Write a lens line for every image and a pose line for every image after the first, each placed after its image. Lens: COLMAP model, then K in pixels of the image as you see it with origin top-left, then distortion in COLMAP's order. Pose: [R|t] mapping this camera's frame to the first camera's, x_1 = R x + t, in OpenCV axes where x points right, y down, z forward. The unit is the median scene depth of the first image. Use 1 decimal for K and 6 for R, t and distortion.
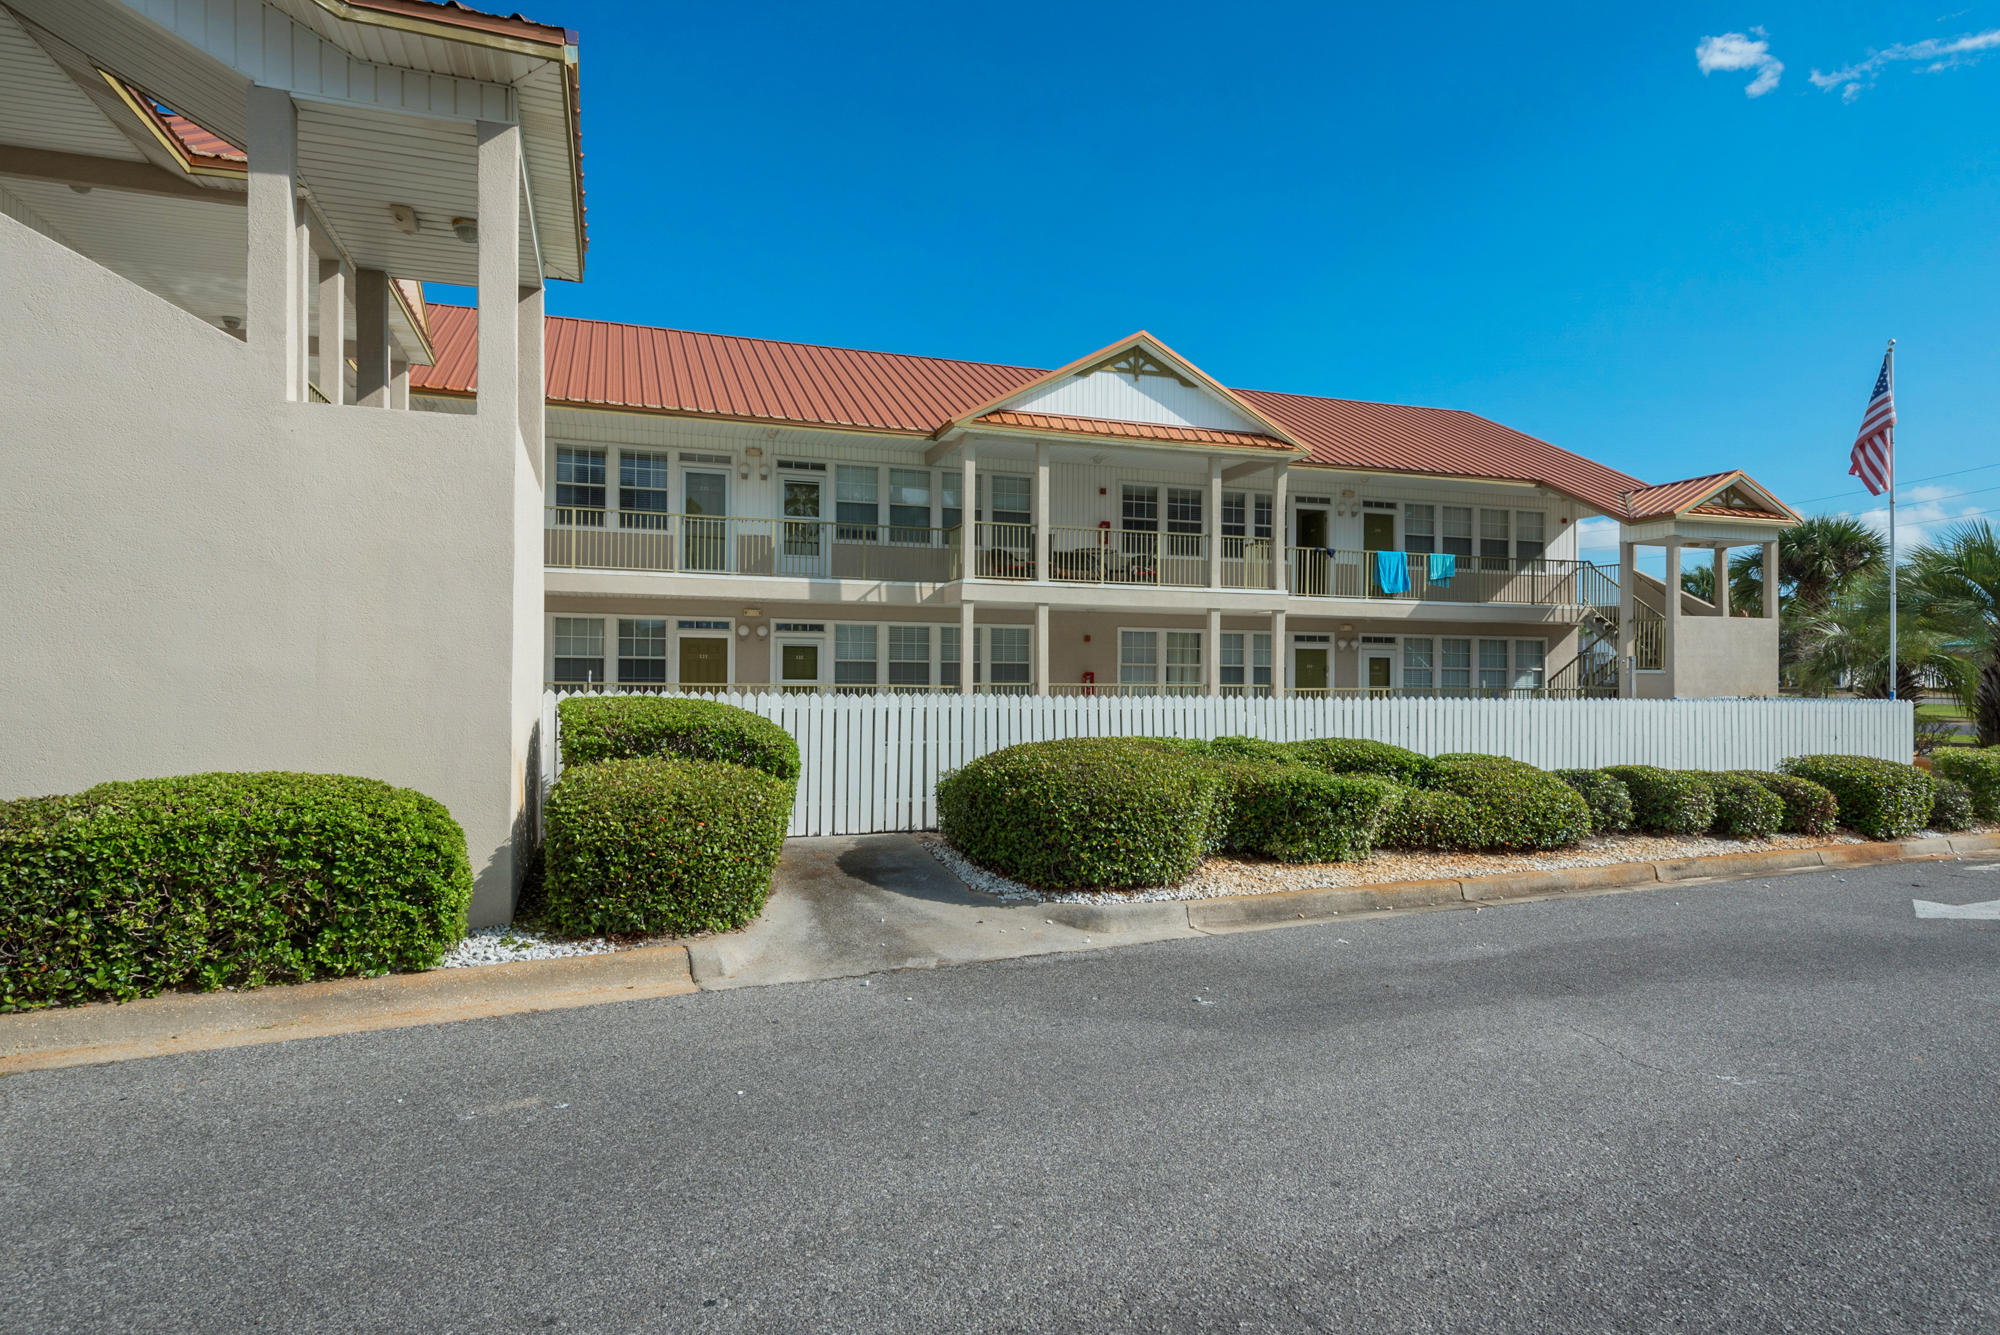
lens RADIAL K [[1101.4, 0, 1006.4], [0, 1101.4, 674.7], [0, 0, 1]] dist [0.004726, -0.005720]
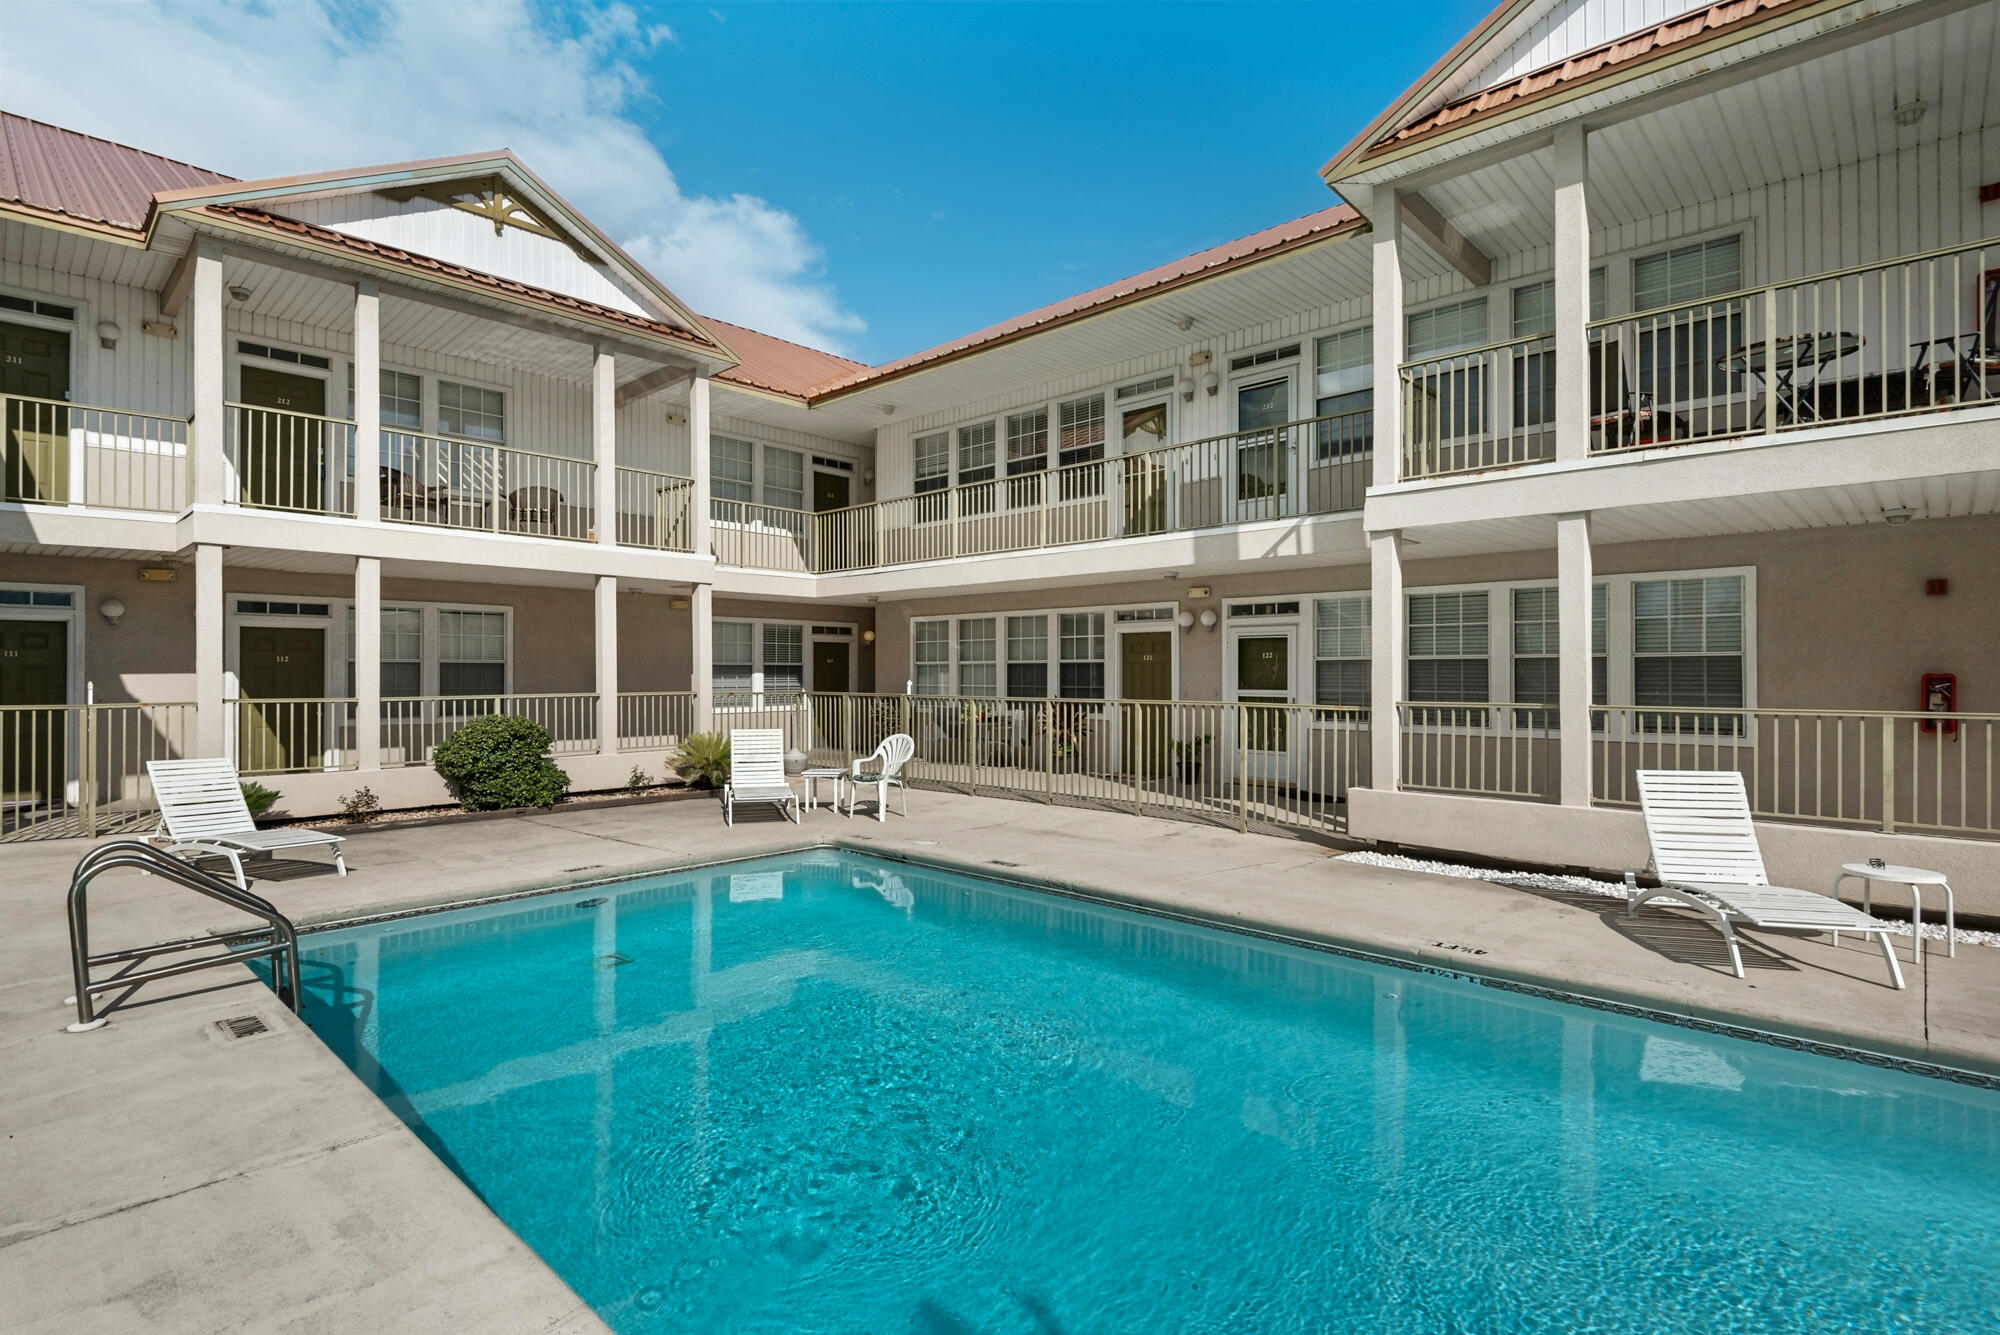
lens RADIAL K [[963.4, 0, 987.3], [0, 963.4, 660.4], [0, 0, 1]] dist [0.002950, -0.009402]
pose [[0.458901, -0.018063, -0.888304, 0.241814], [0.011791, 0.999829, -0.014239, -0.006885], [0.888409, -0.003940, 0.459036, 0.608991]]
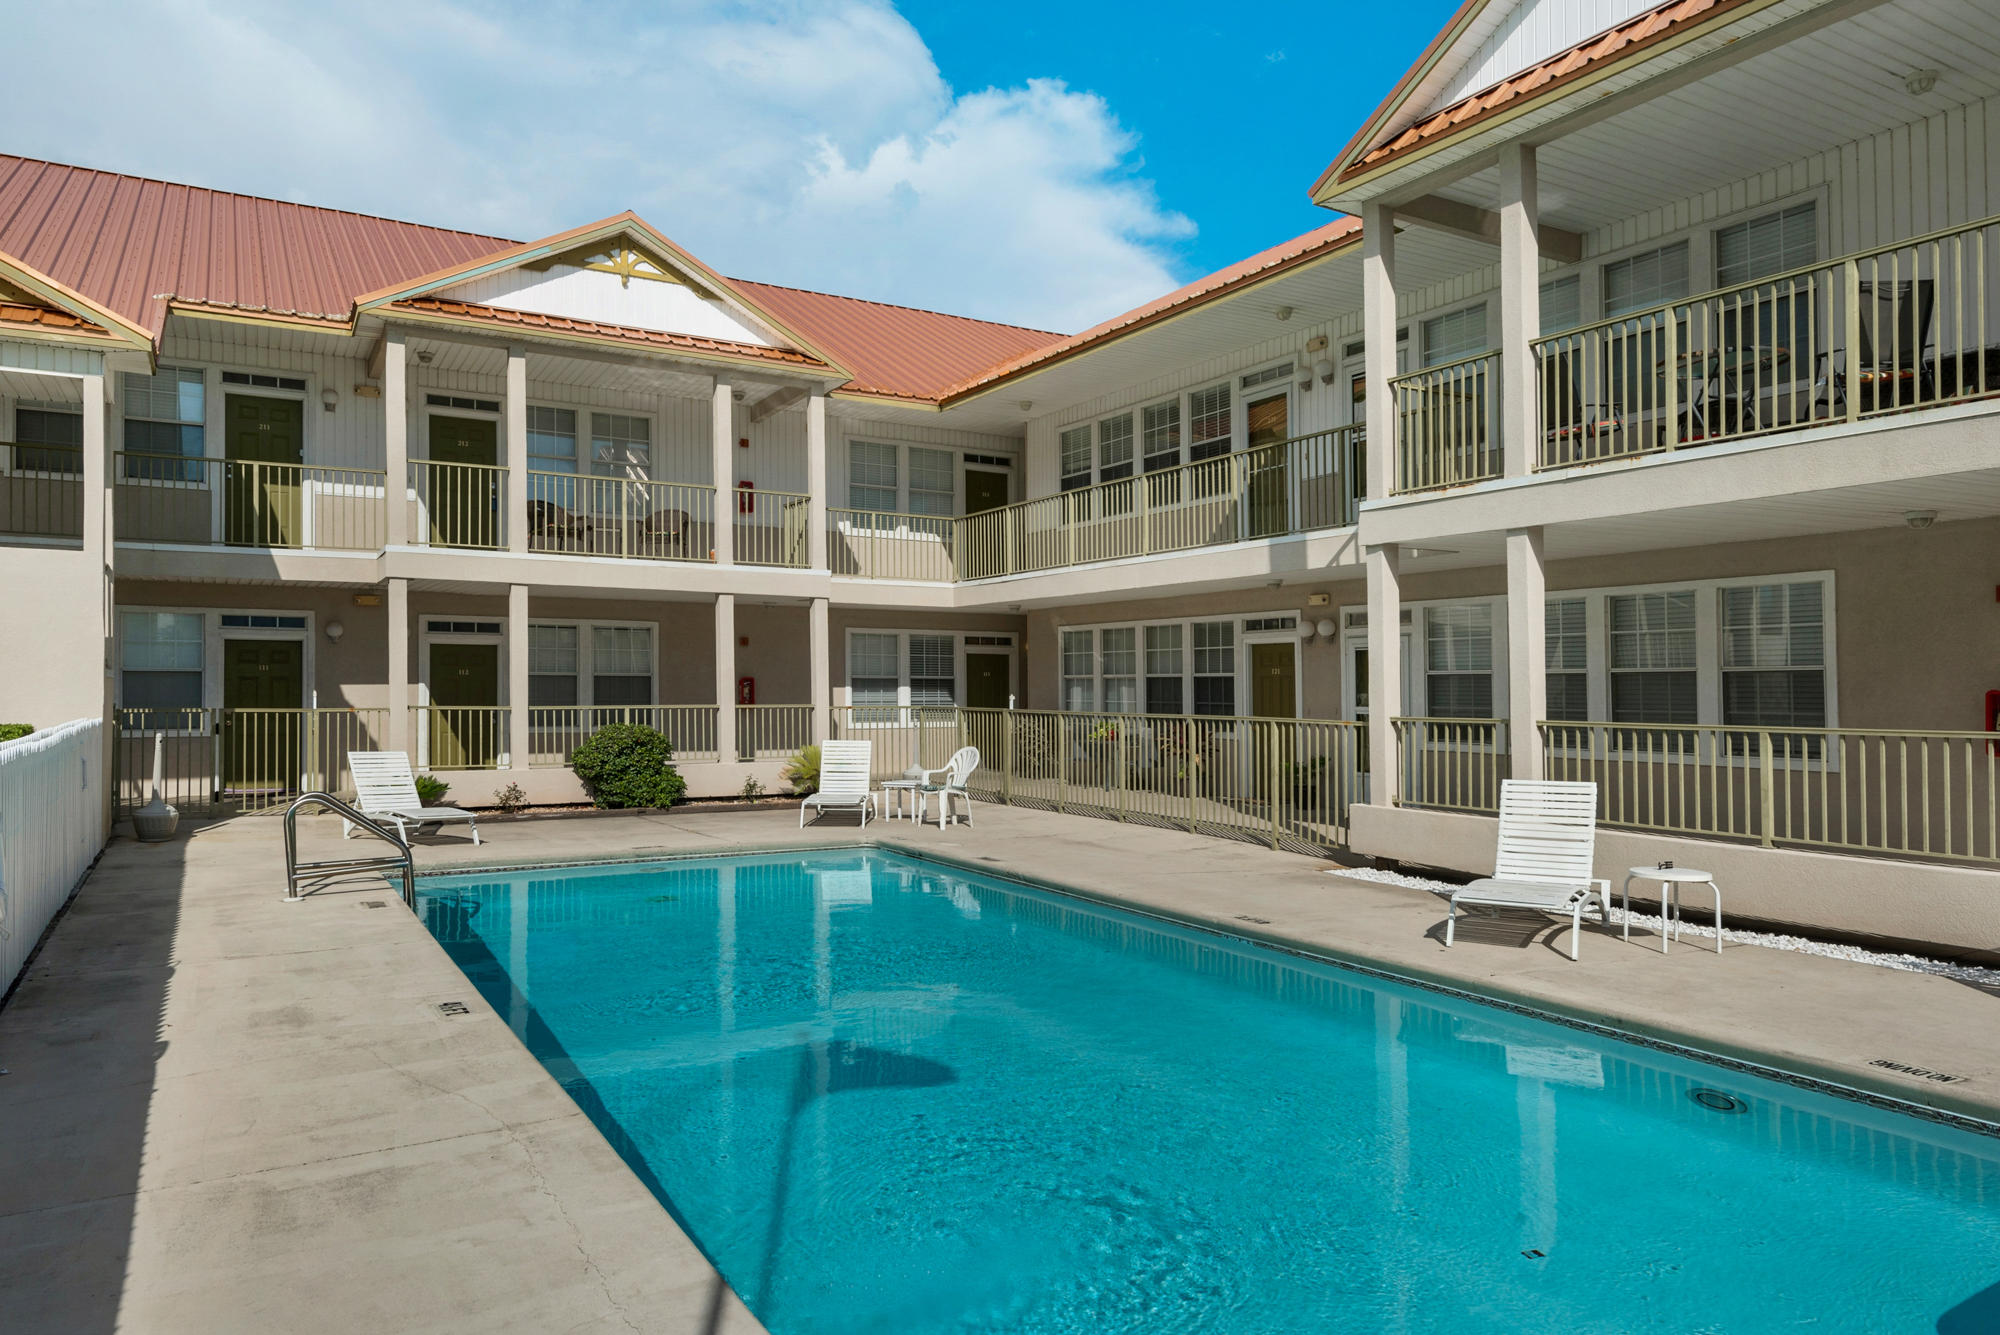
lens RADIAL K [[1270.9, 0, 1004.6], [0, 1270.9, 673.1], [0, 0, 1]] dist [-0.005333, 0.005434]
pose [[0.202851, -0.016587, -0.979069, 0.441758], [0.007139, 0.999855, -0.015460, -0.004488], [0.979184, -0.003853, 0.202940, 0.680124]]
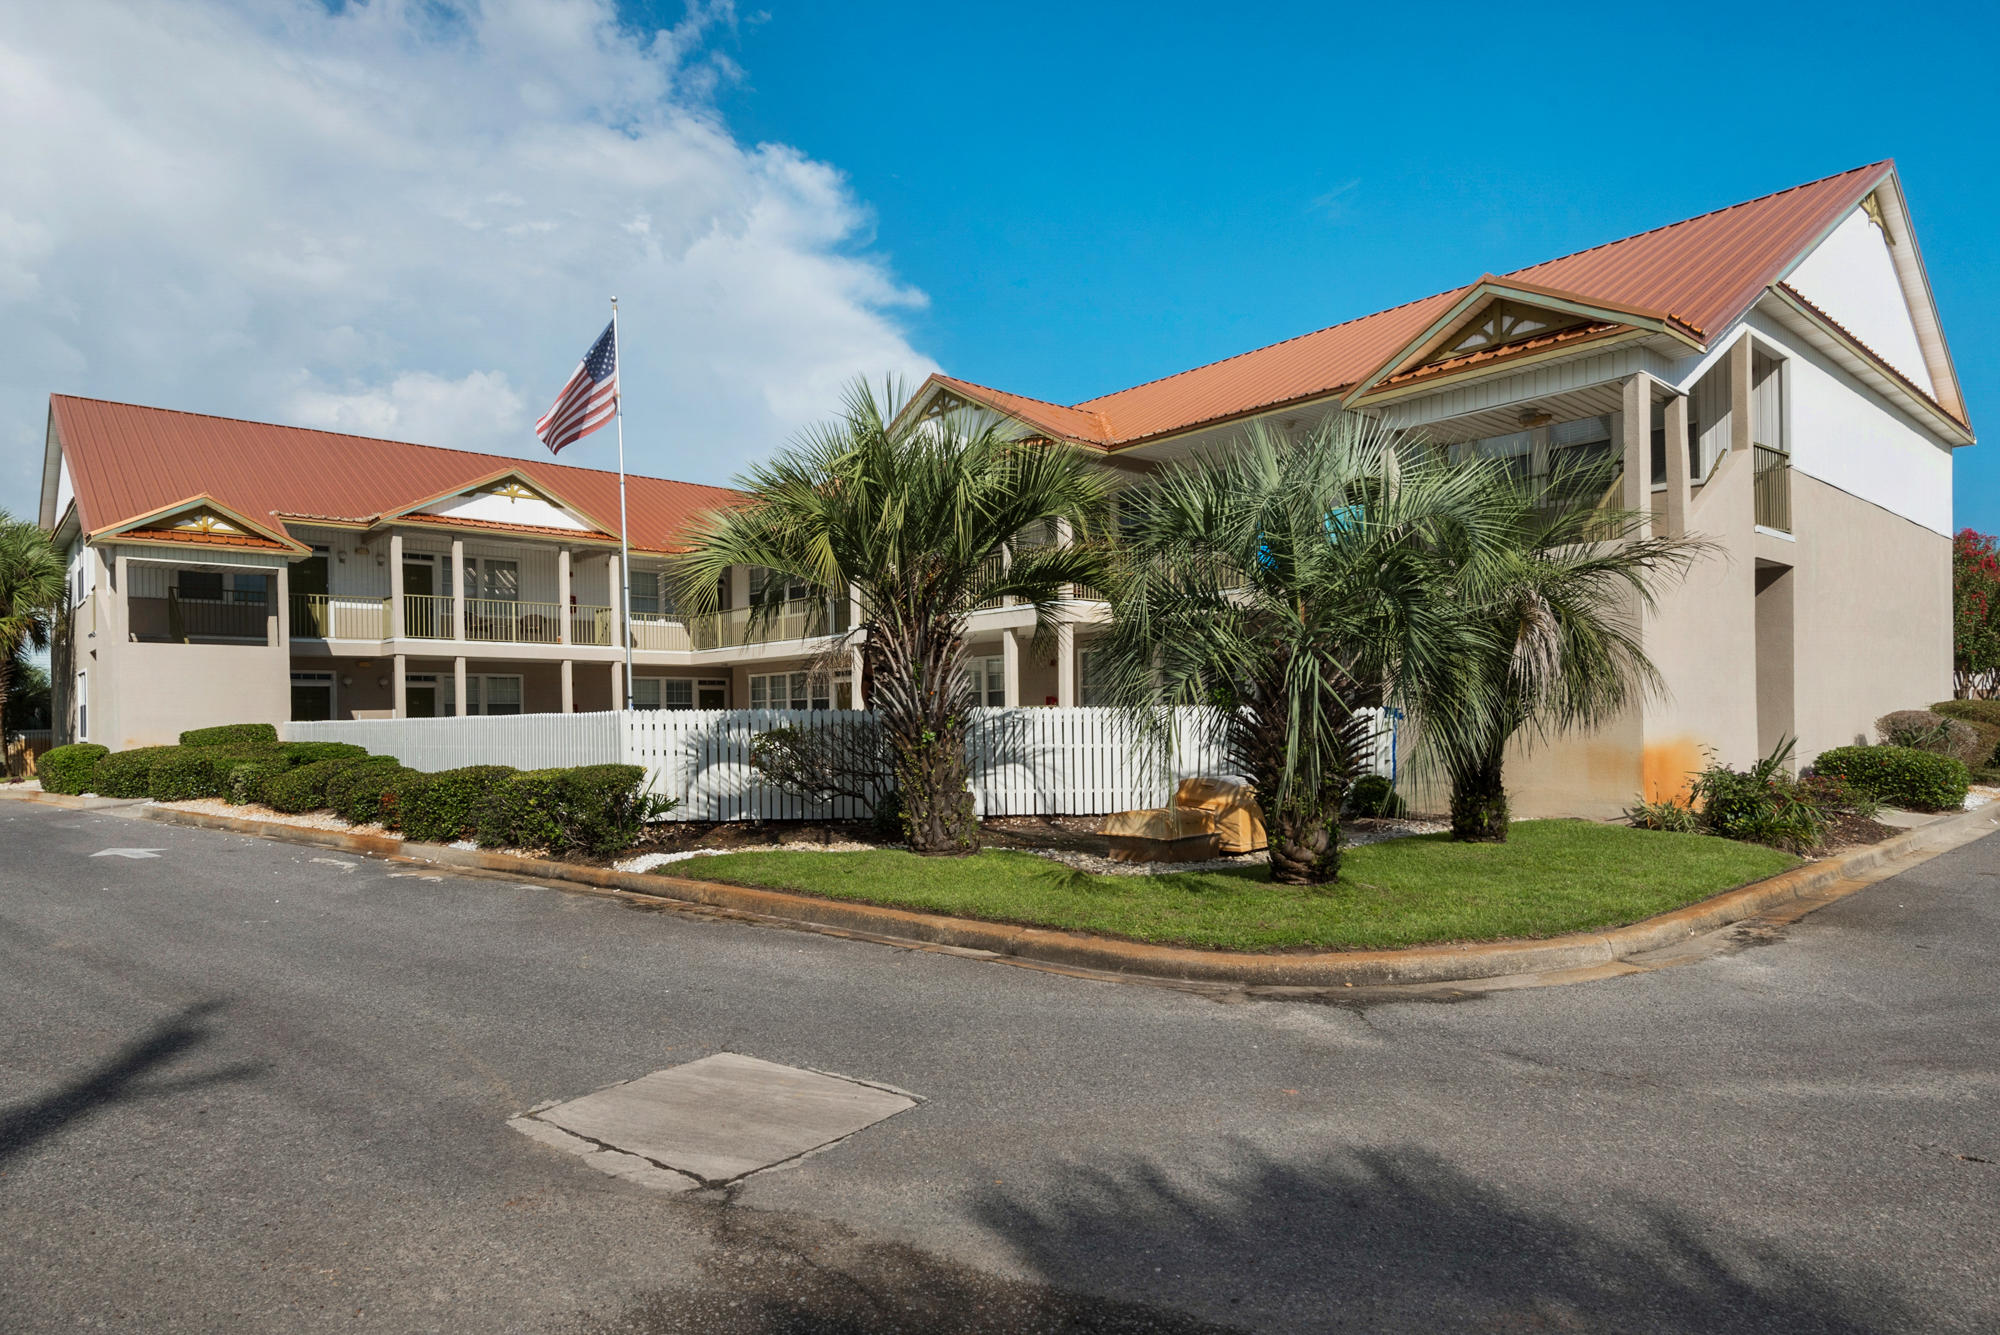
lens RADIAL K [[1185.6, 0, 1003.6], [0, 1185.6, 708.5], [0, 0, 1]] dist [-0.000784, 0.000009]
pose [[0.399360, -0.024438, -0.916468, 1.140295], [0.026519, 0.999534, -0.015097, 0.026603], [0.916411, -0.018275, 0.399822, 0.581167]]
